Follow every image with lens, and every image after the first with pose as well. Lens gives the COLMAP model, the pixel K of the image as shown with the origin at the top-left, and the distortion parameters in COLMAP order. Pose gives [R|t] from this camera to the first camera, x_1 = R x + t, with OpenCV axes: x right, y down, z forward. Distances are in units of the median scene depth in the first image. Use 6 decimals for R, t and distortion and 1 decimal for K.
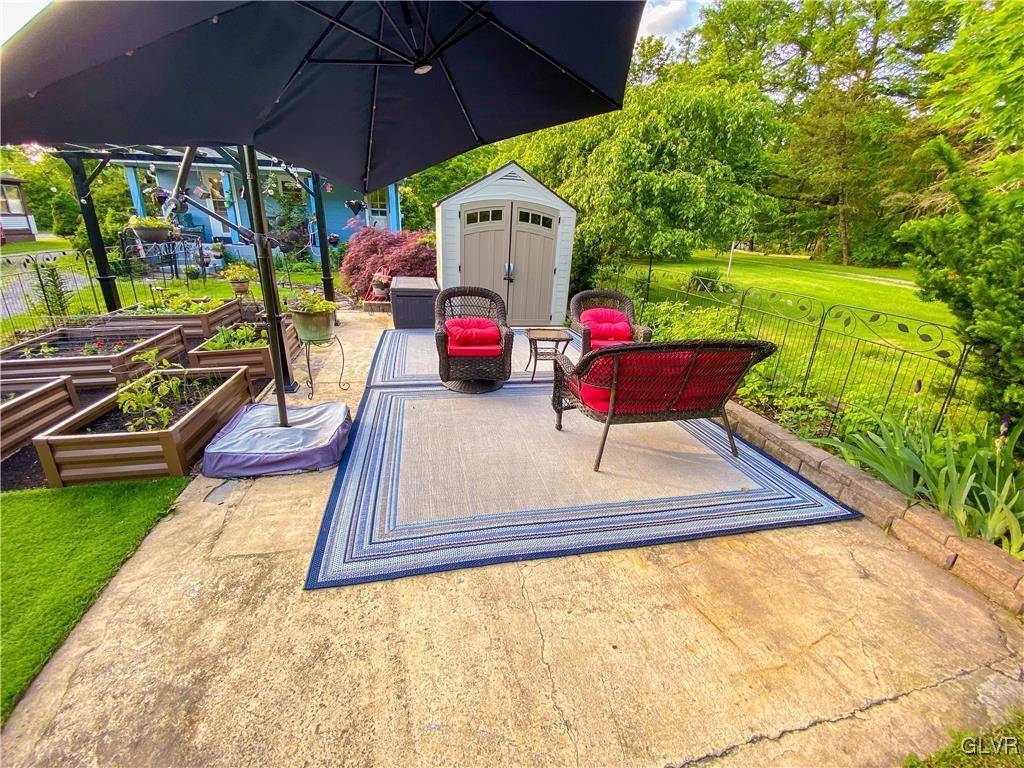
lens RADIAL K [[410.3, 0, 510.6], [0, 410.3, 378.9], [0, 0, 1]] dist [0.018152, -0.019809]
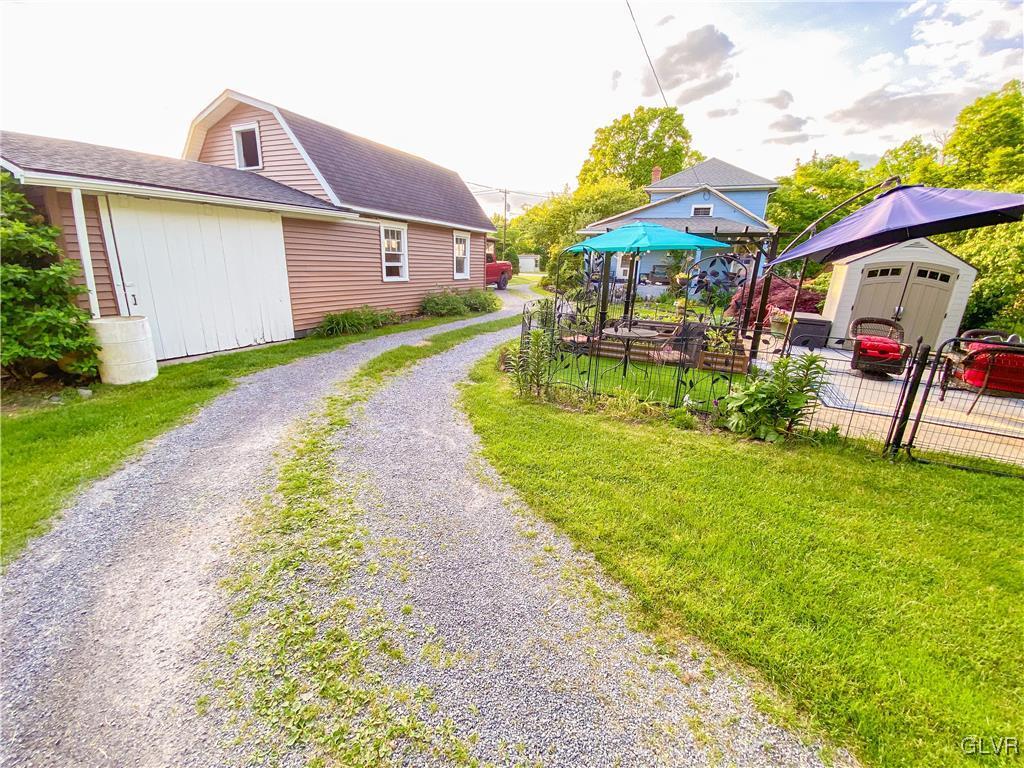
lens RADIAL K [[410.3, 0, 510.6], [0, 410.3, 378.9], [0, 0, 1]] dist [0.018152, -0.019809]
pose [[0.774609, 0.168657, -0.609537, -0.128471], [-0.220982, 0.975216, -0.010988, 0.228953], [0.592577, 0.143208, 0.792681, -0.734331]]
